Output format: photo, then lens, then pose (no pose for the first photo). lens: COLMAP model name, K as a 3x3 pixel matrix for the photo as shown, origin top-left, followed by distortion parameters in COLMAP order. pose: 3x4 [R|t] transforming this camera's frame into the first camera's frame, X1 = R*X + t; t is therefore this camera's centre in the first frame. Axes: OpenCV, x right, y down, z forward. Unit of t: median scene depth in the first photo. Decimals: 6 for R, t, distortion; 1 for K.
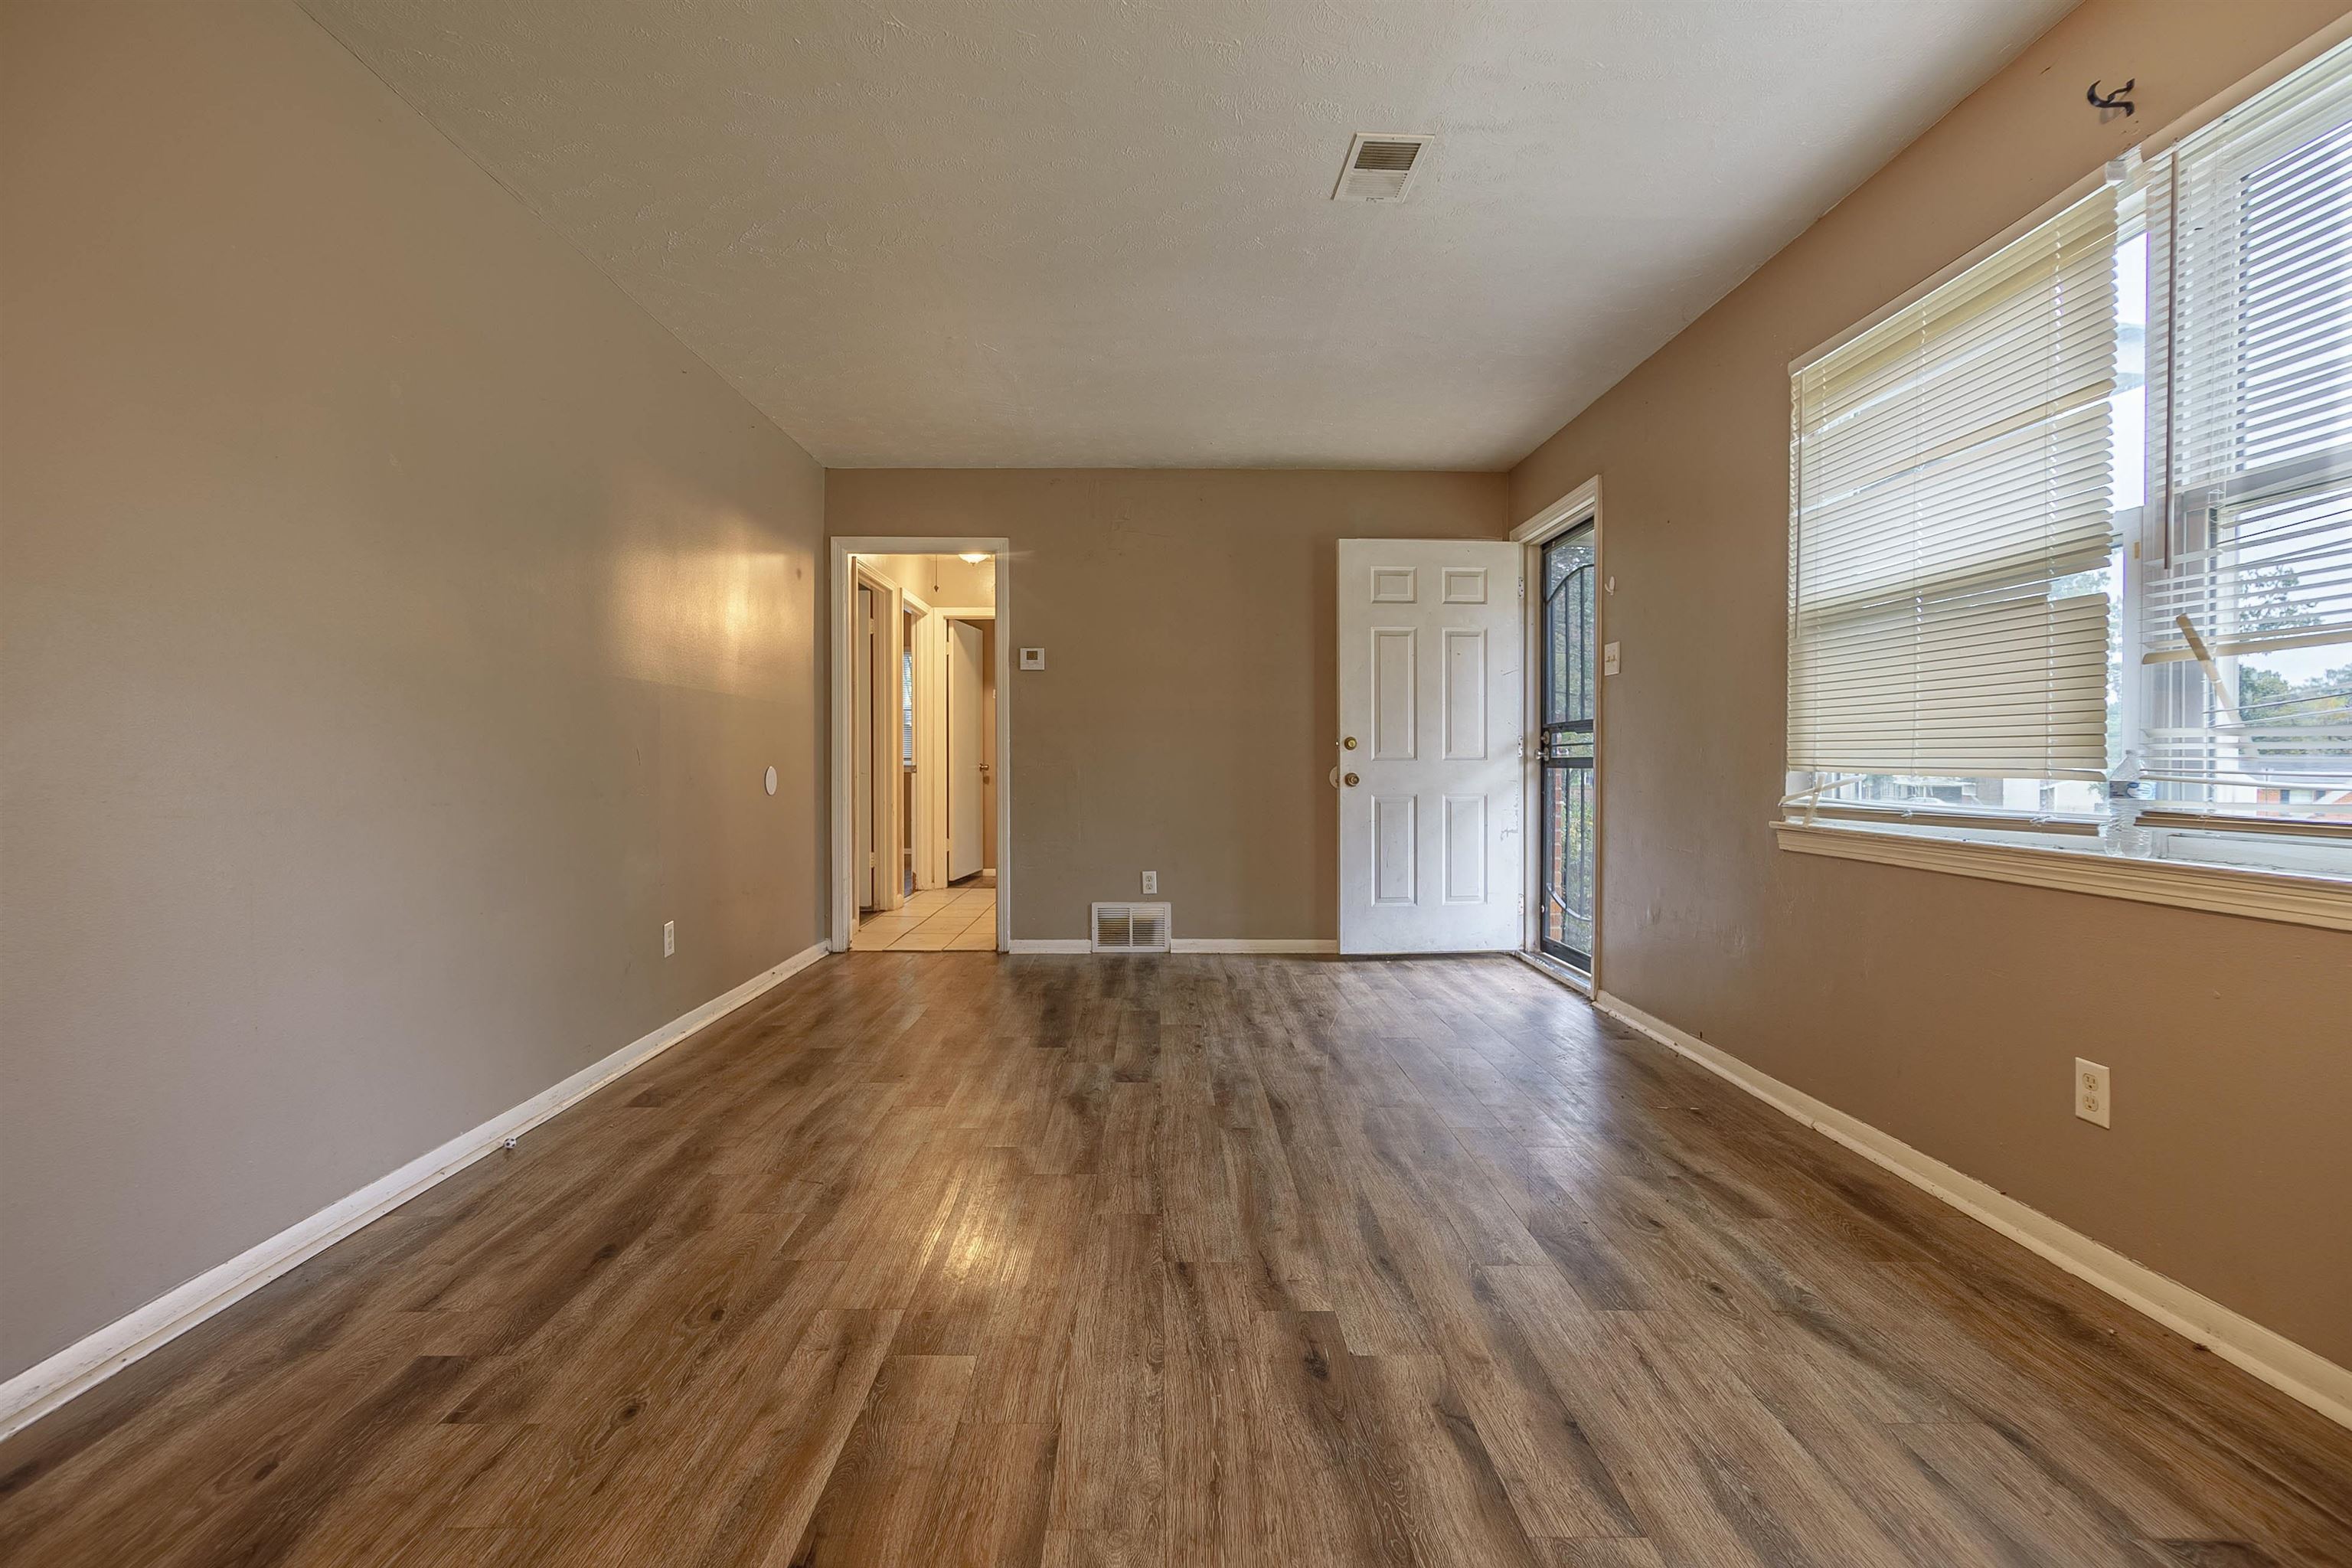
lens RADIAL K [[1035.8, 0, 1178.6], [0, 1035.8, 750.5], [0, 0, 1]] dist [0.001026, 0.000118]
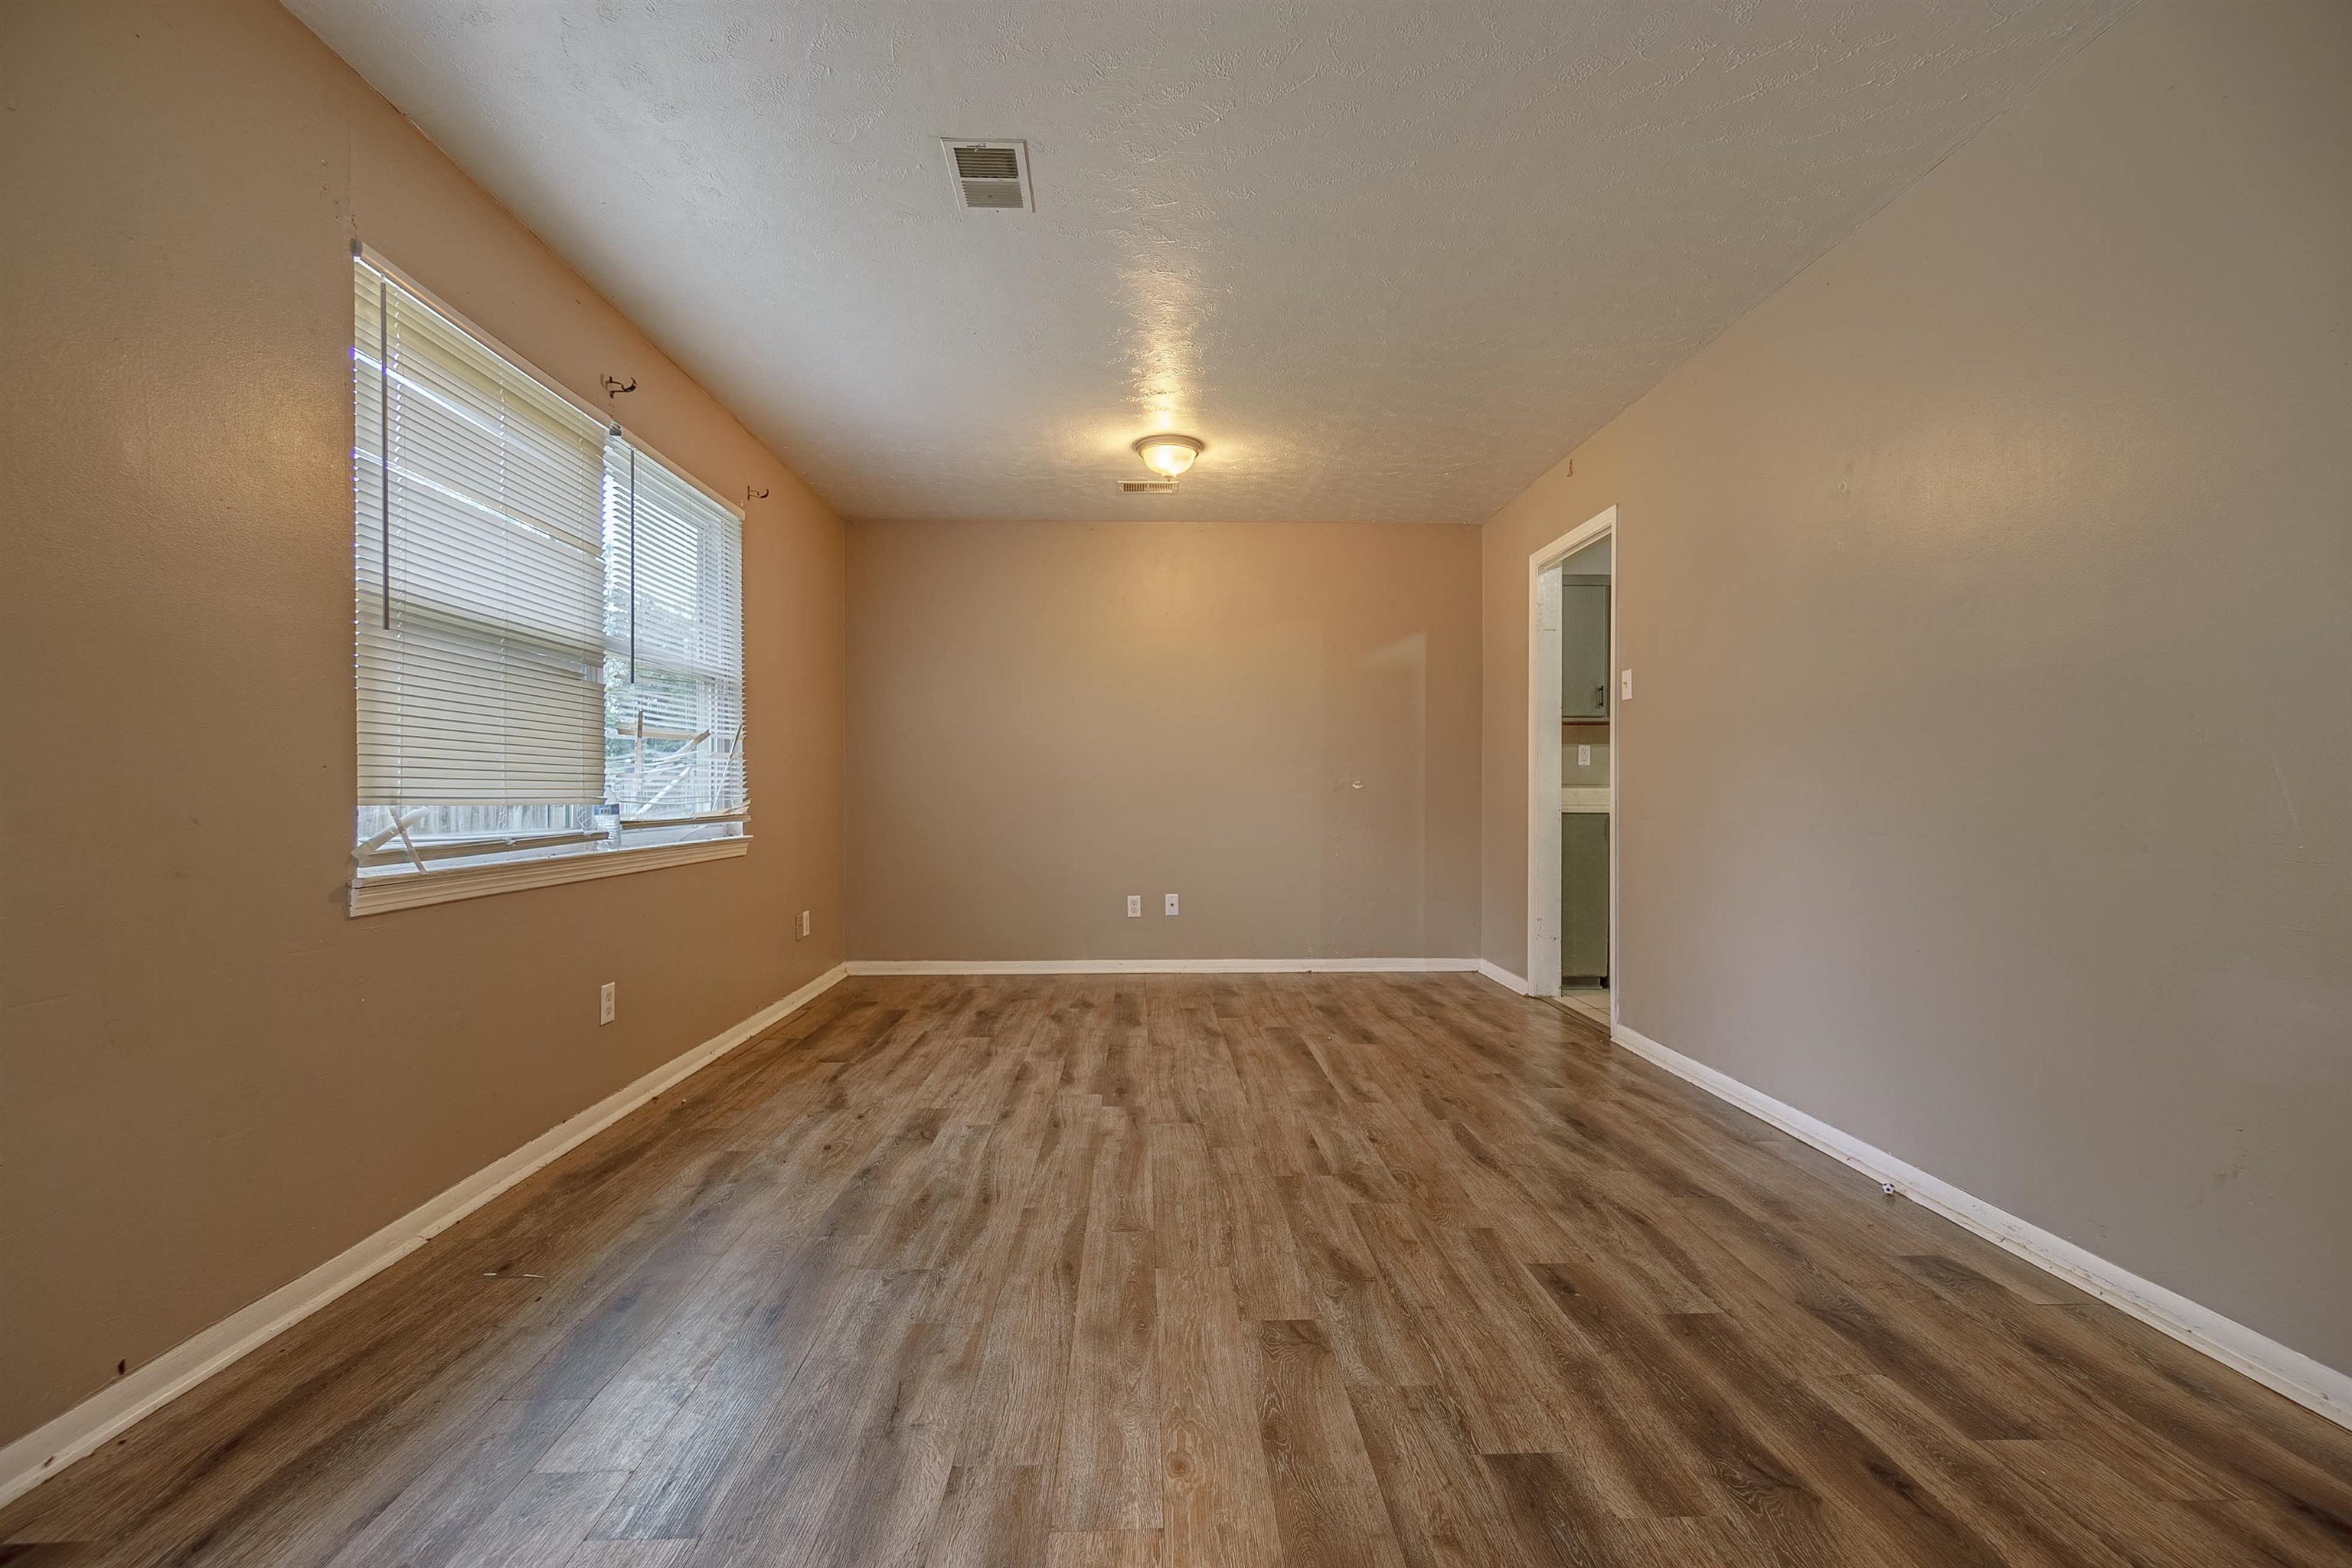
lens RADIAL K [[1005.5, 0, 1176.0], [0, 1005.5, 784.0], [0, 0, 1]] dist [-0.012221, 0.000204]
pose [[-0.999882, -0.001779, -0.015286, 0.034484], [-0.001524, 0.999860, -0.016668, 0.016526], [0.015314, -0.016643, -0.999744, 1.815714]]
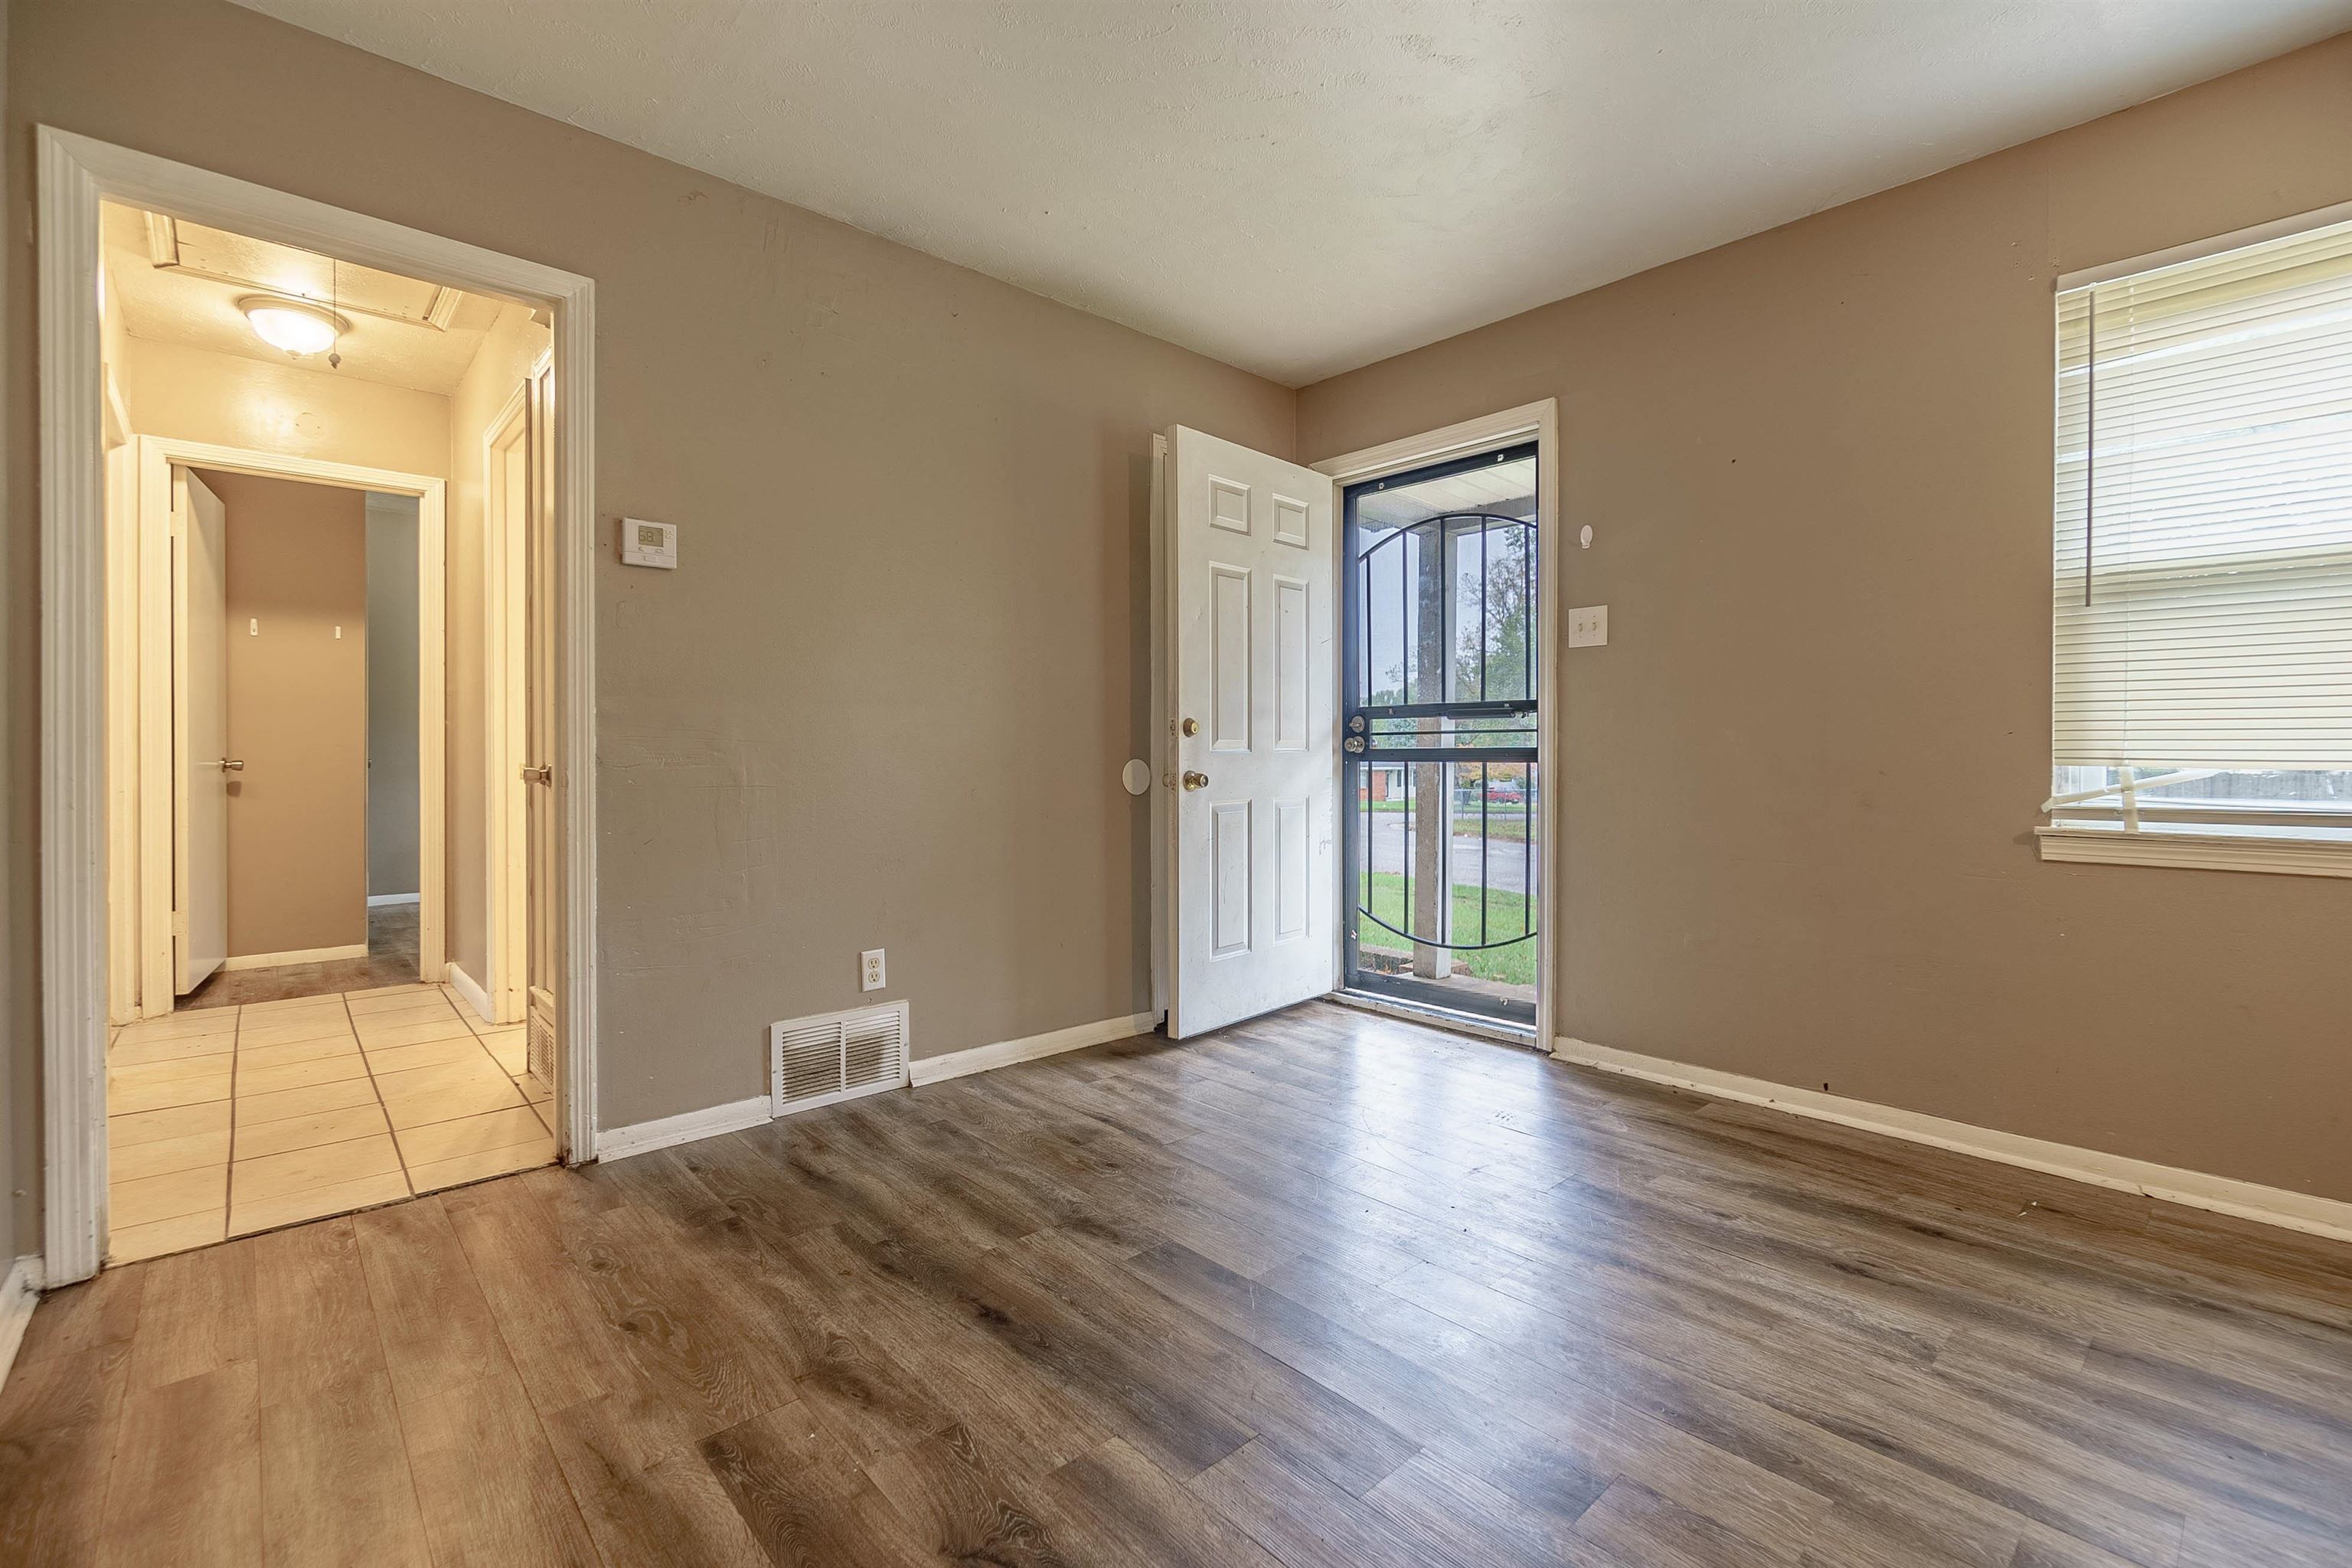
lens RADIAL K [[987.3, 0, 1174.4], [0, 987.3, 757.4], [0, 0, 1]] dist [-0.002519, -0.000146]
pose [[0.745793, -0.006350, 0.666148, -0.501006], [-0.005305, 0.999866, 0.015470, 0.005094], [-0.666157, -0.015071, 0.745659, 0.937319]]
